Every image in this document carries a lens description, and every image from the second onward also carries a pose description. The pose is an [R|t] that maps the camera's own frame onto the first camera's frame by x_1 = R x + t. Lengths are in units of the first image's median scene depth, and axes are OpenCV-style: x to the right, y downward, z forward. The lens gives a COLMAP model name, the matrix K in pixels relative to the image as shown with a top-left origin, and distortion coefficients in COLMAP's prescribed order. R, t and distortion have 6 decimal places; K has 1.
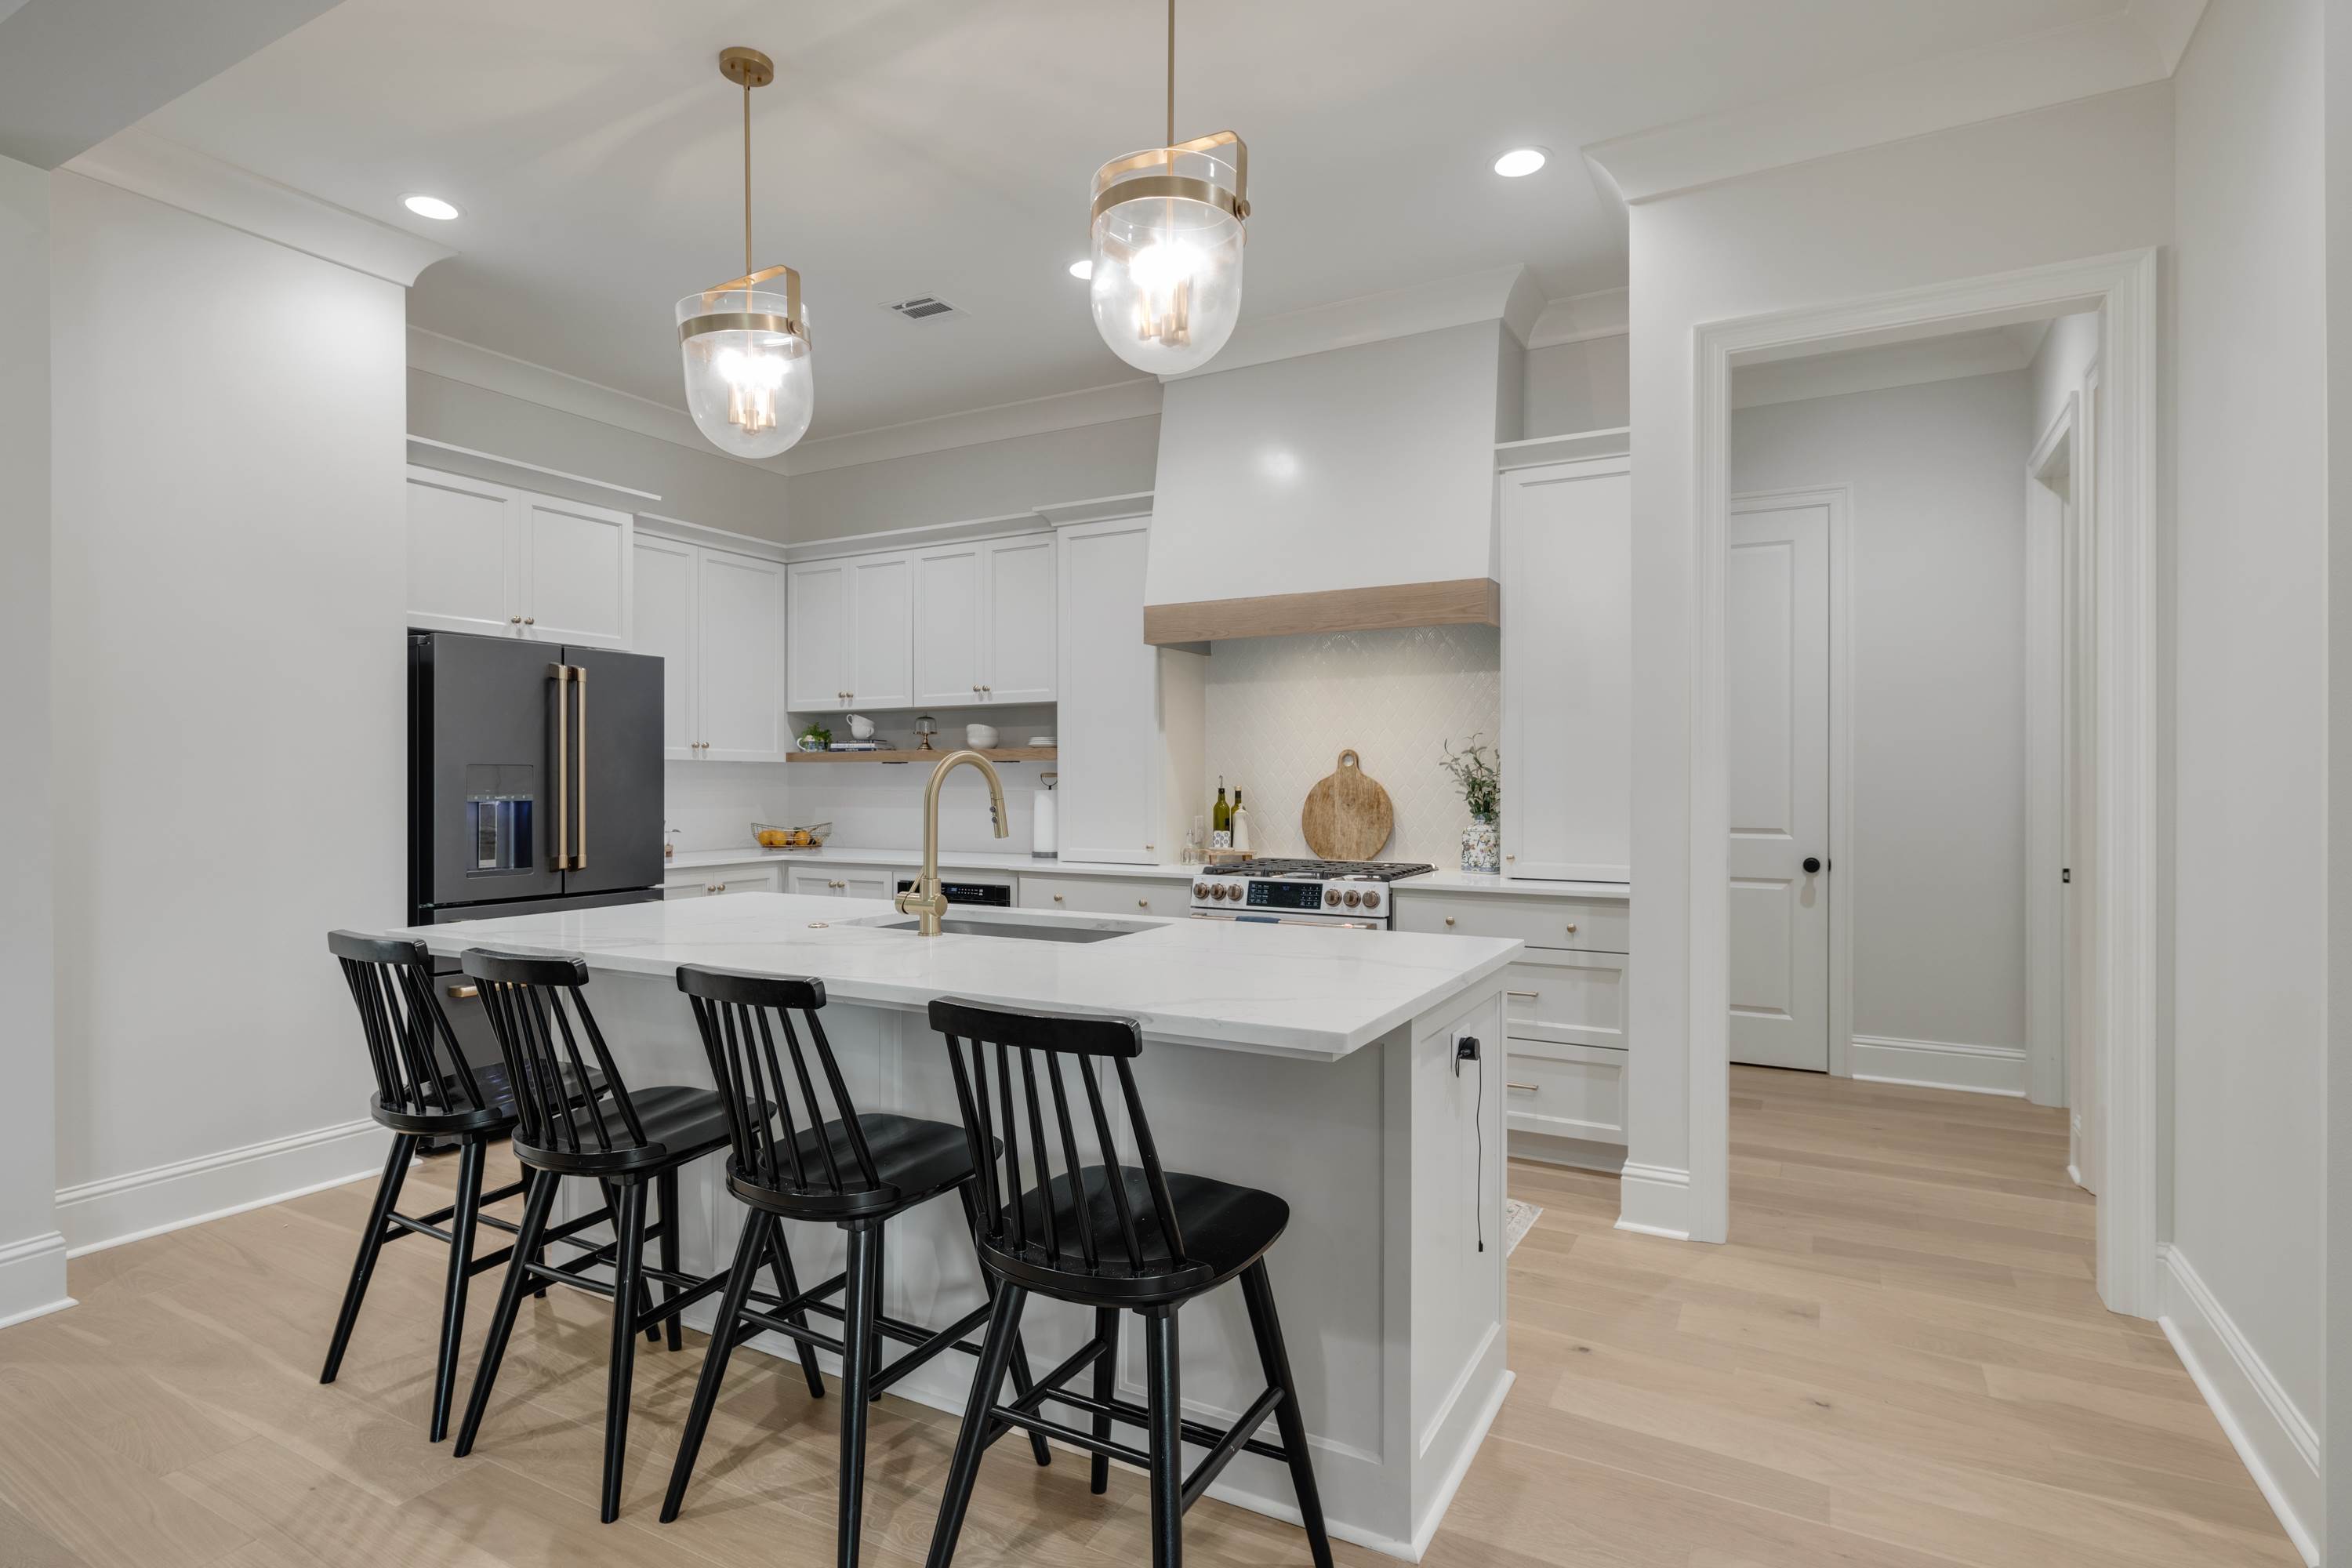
lens RADIAL K [[1189.2, 0, 1172.7], [0, 1189.2, 774.4], [0, 0, 1]] dist [-0.005431, 0.000073]
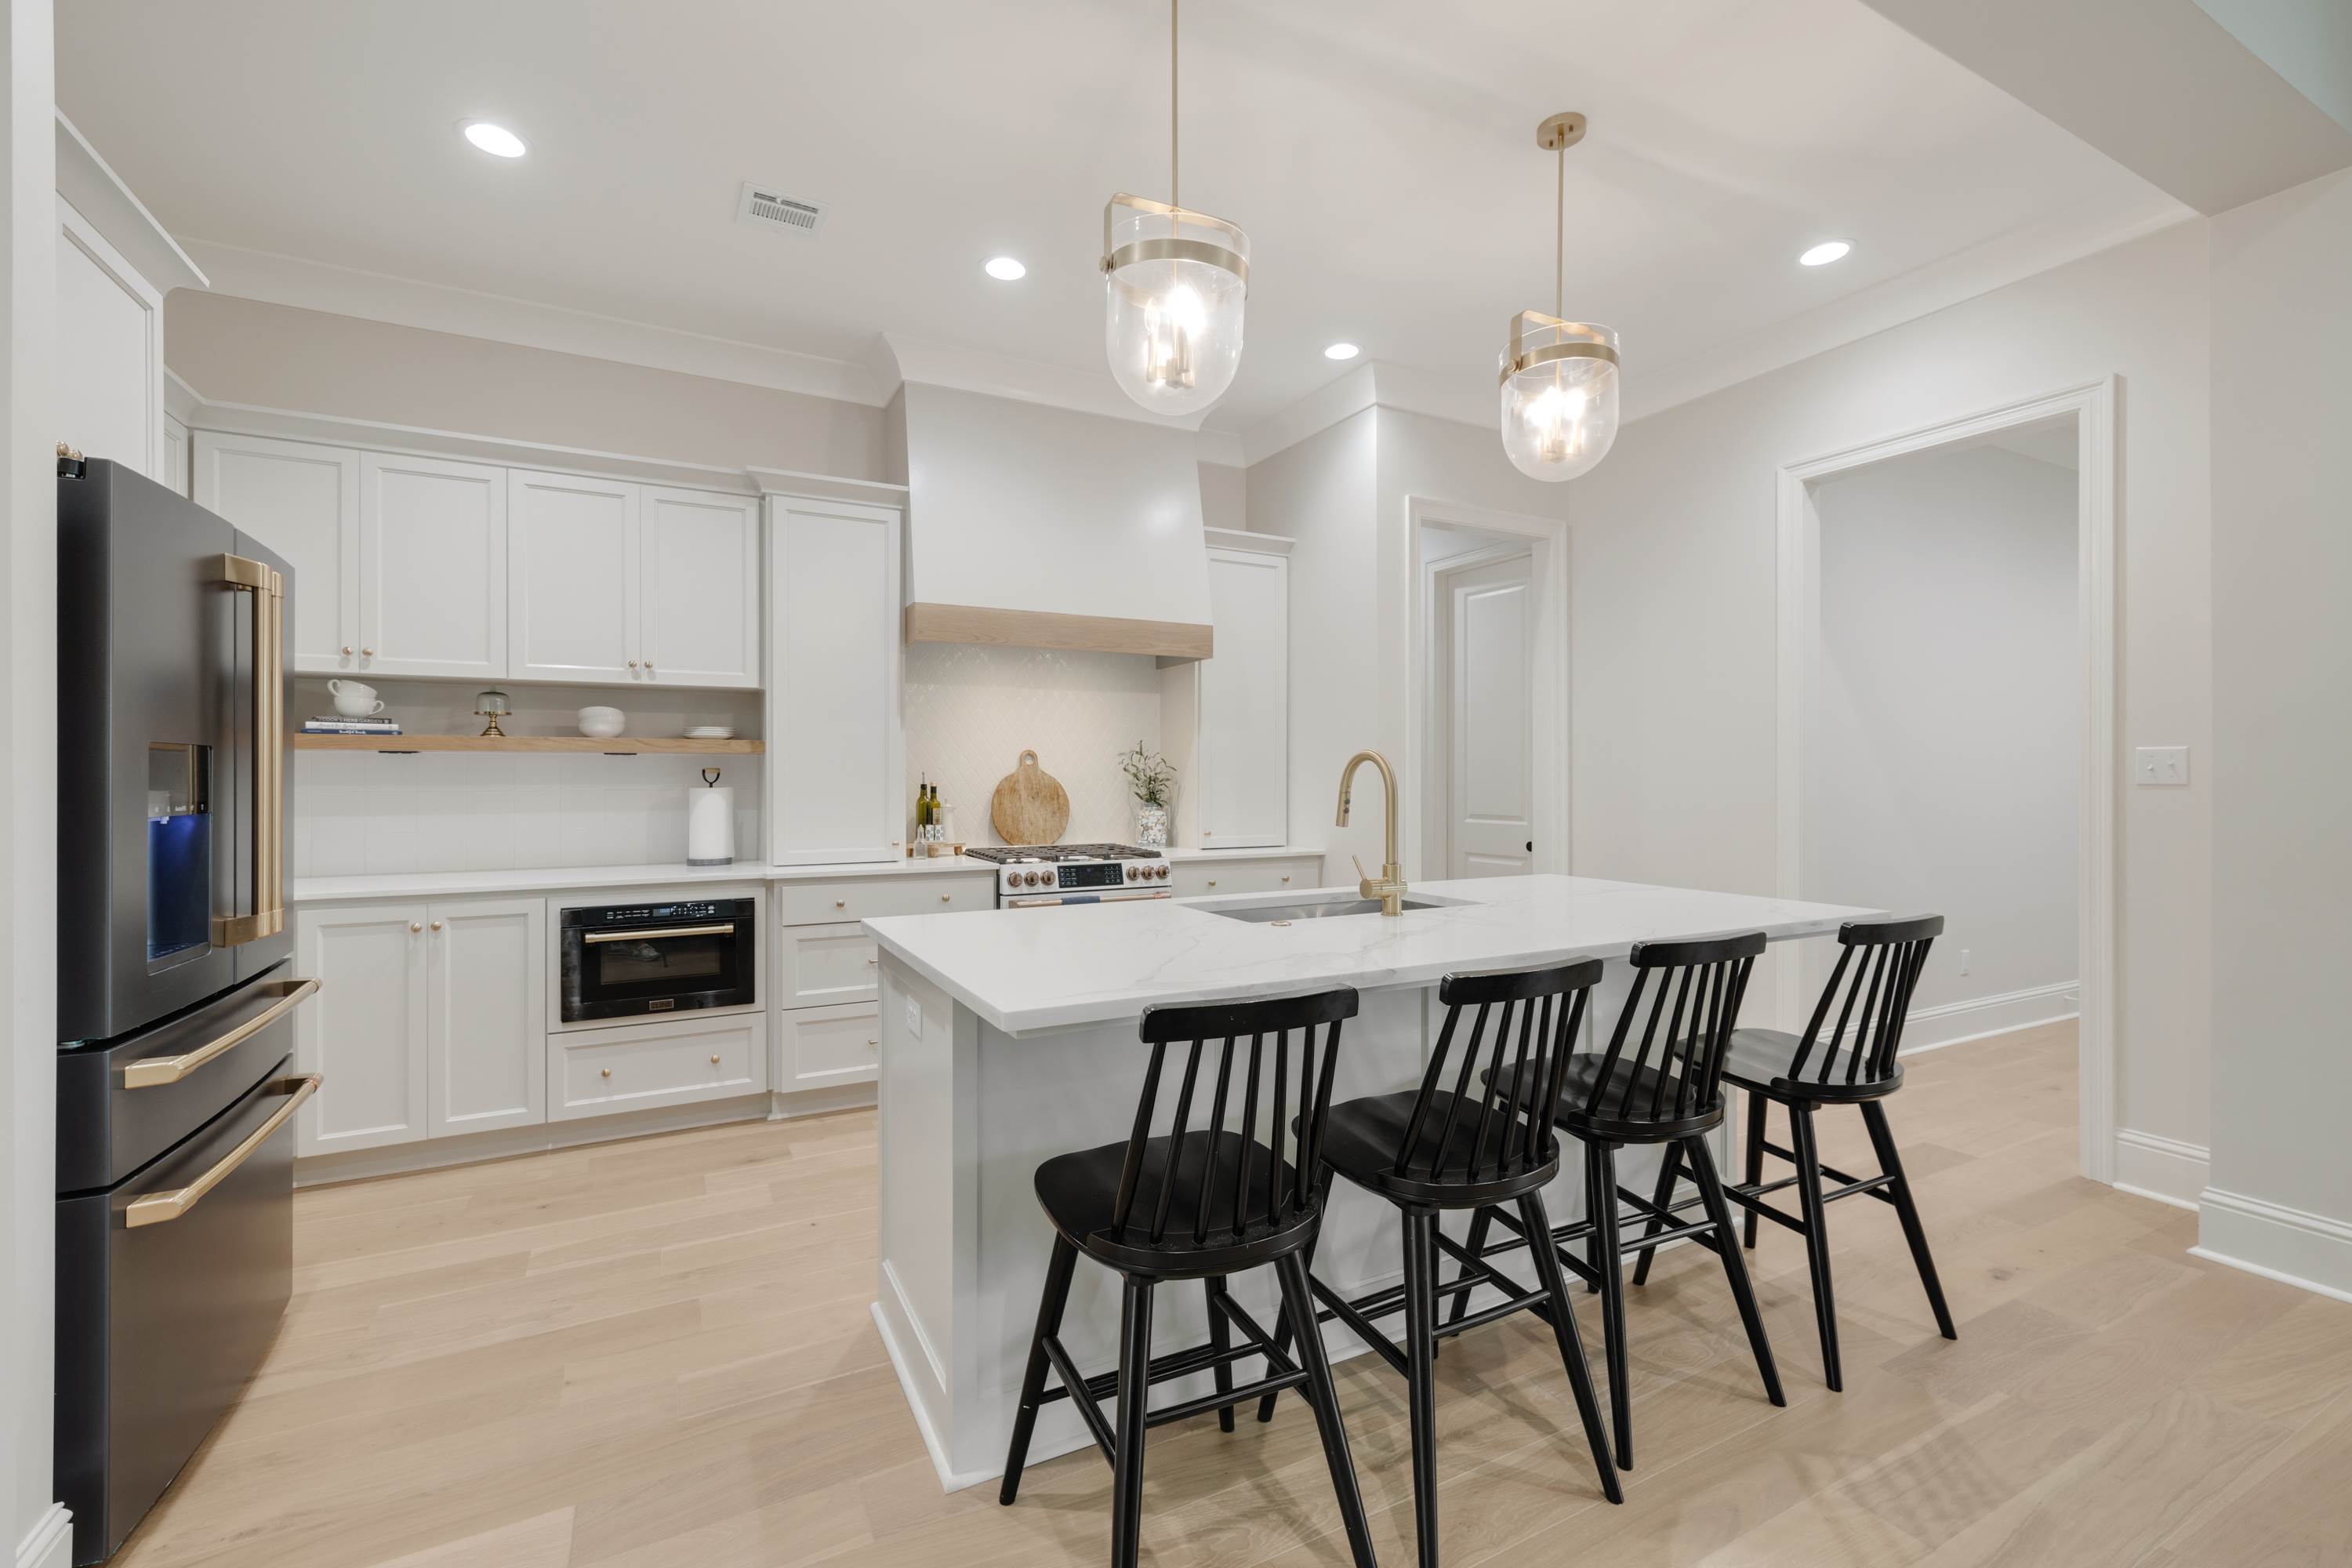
lens RADIAL K [[1014.7, 0, 1173.1], [0, 1014.7, 786.0], [0, 0, 1]] dist [0.001250, 0.000495]
pose [[0.543590, -0.007597, 0.839316, -0.604305], [-0.003546, 0.999929, 0.011348, 0.002349], [-0.839343, -0.009145, 0.543525, 0.346087]]
